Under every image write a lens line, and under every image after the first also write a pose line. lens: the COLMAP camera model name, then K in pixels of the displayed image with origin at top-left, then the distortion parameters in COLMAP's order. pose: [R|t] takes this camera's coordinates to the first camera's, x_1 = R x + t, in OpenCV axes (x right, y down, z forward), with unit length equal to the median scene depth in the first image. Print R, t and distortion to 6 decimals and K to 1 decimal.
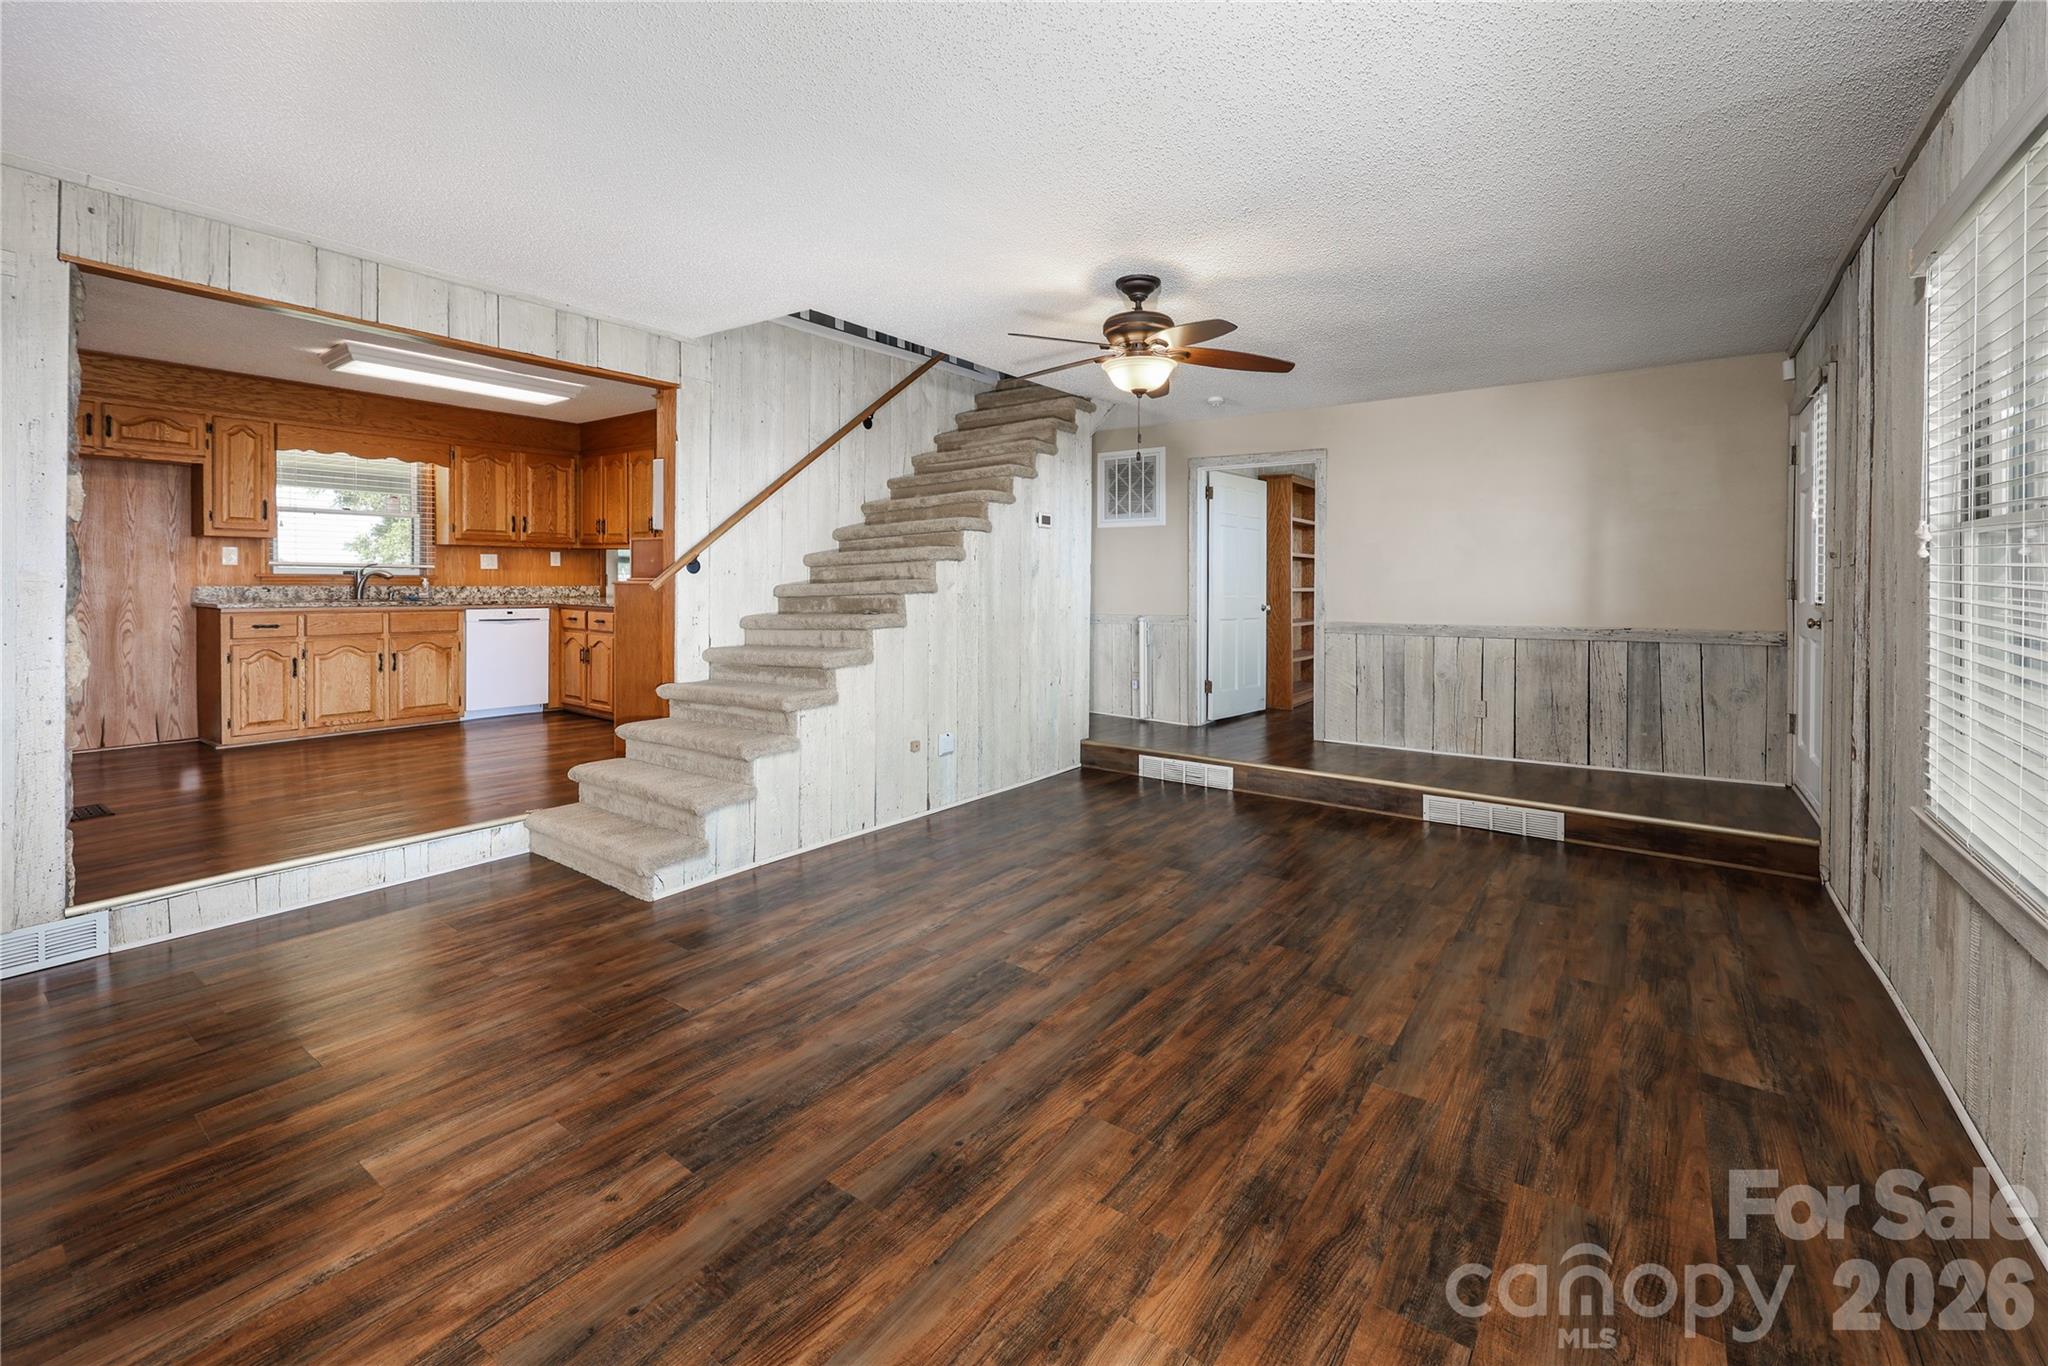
lens RADIAL K [[836.7, 0, 1026.9], [0, 836.7, 592.5], [0, 0, 1]] dist [0.001105, 0.000141]
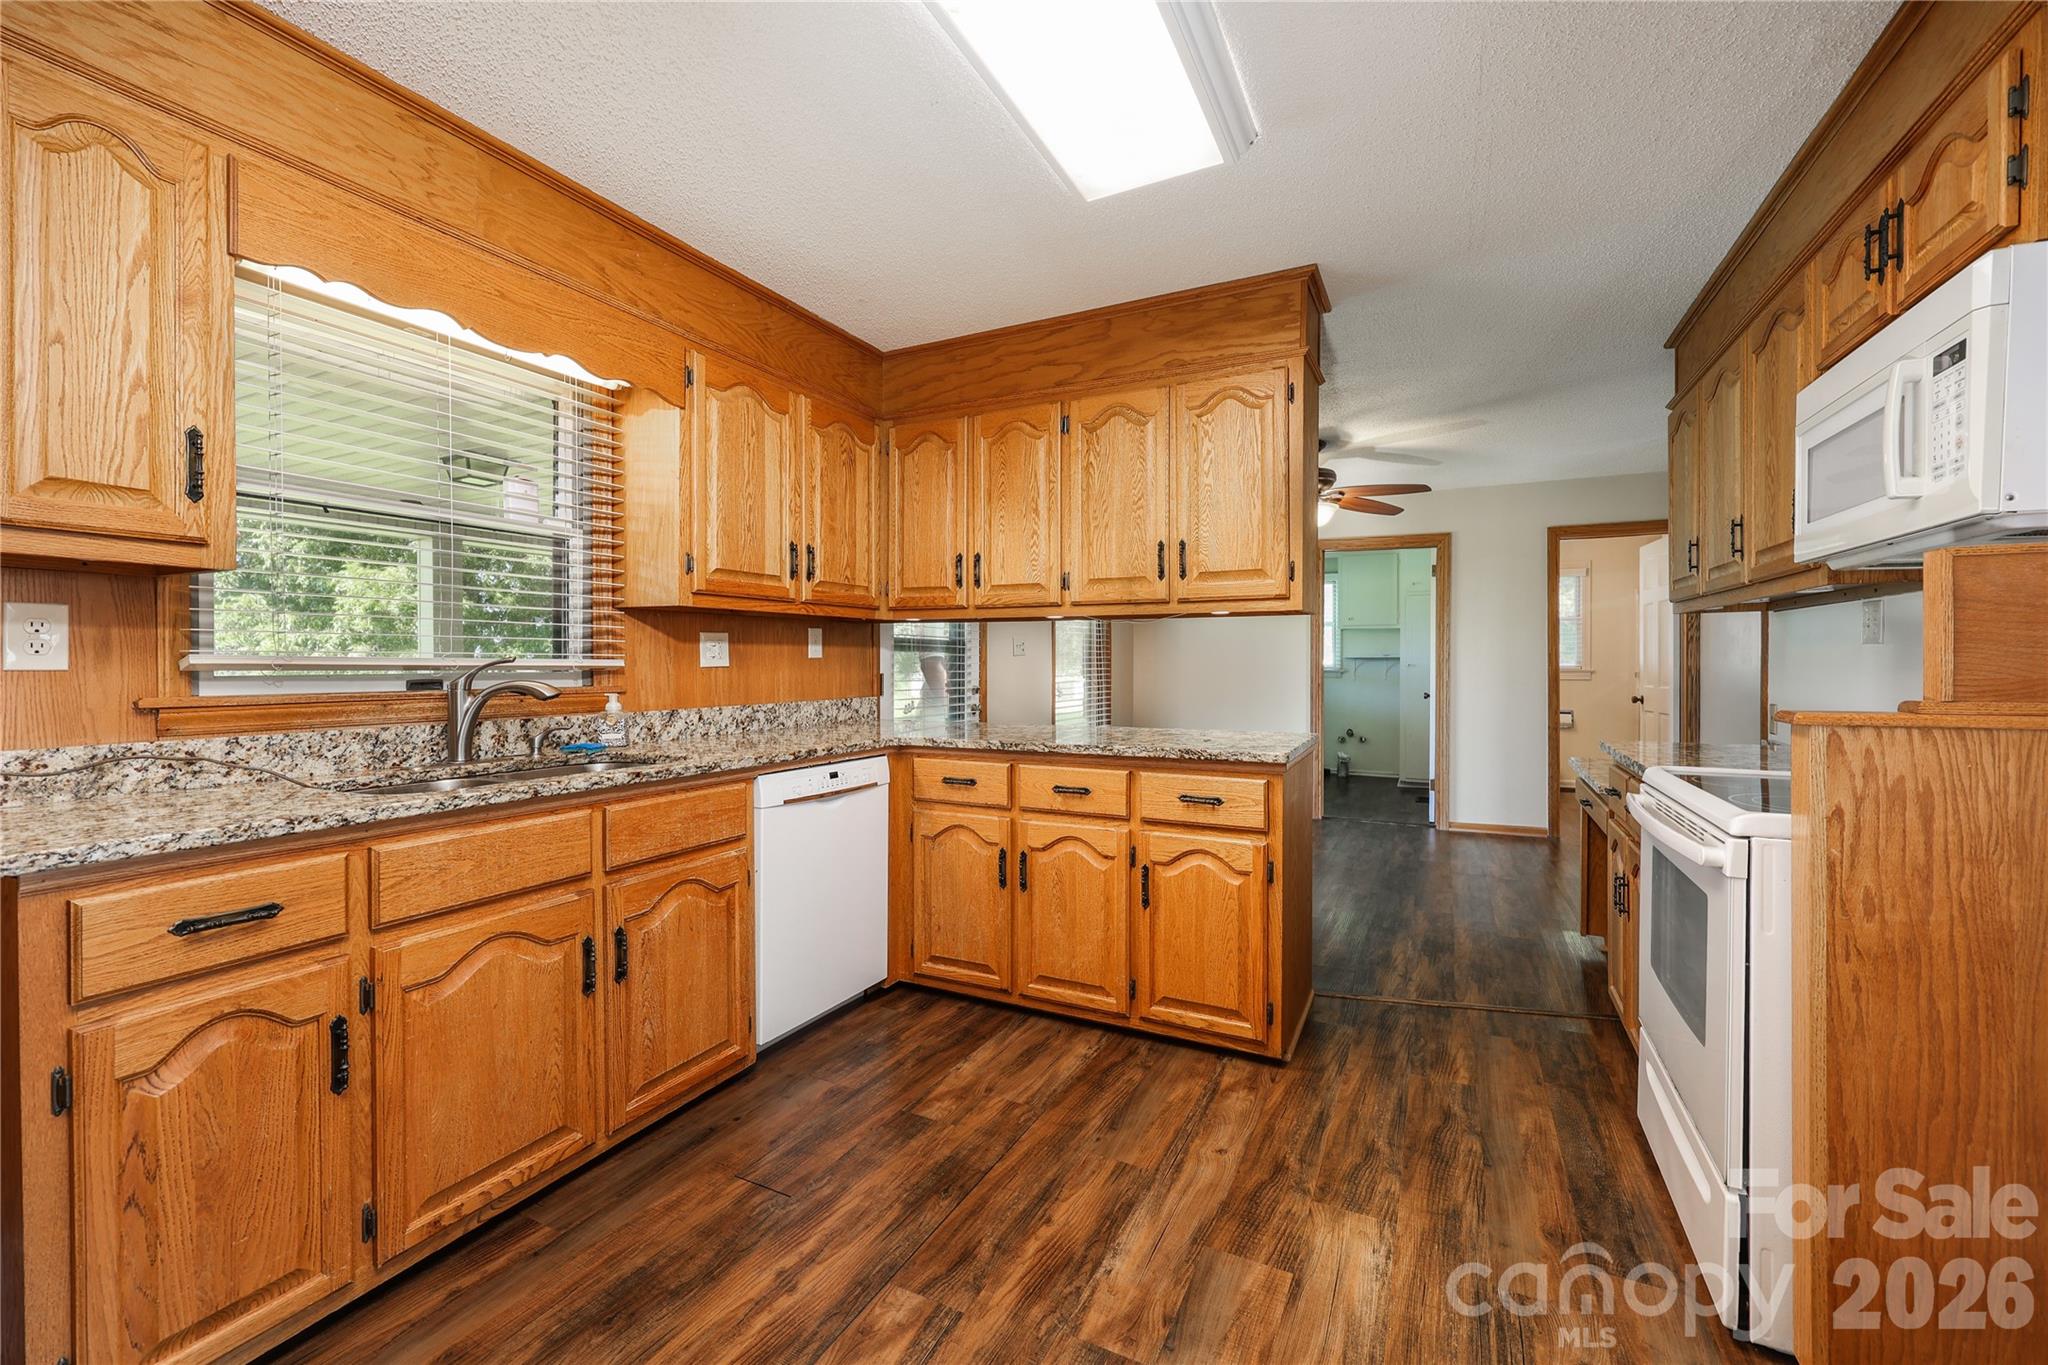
lens RADIAL K [[811.5, 0, 1027.3], [0, 811.5, 668.5], [0, 0, 1]] dist [-0.002266, -0.000184]
pose [[0.985107, -0.017128, 0.171086, -0.585232], [0.018898, 0.999783, -0.008720, -0.021652], [-0.170899, 0.011823, 0.985218, 0.591561]]
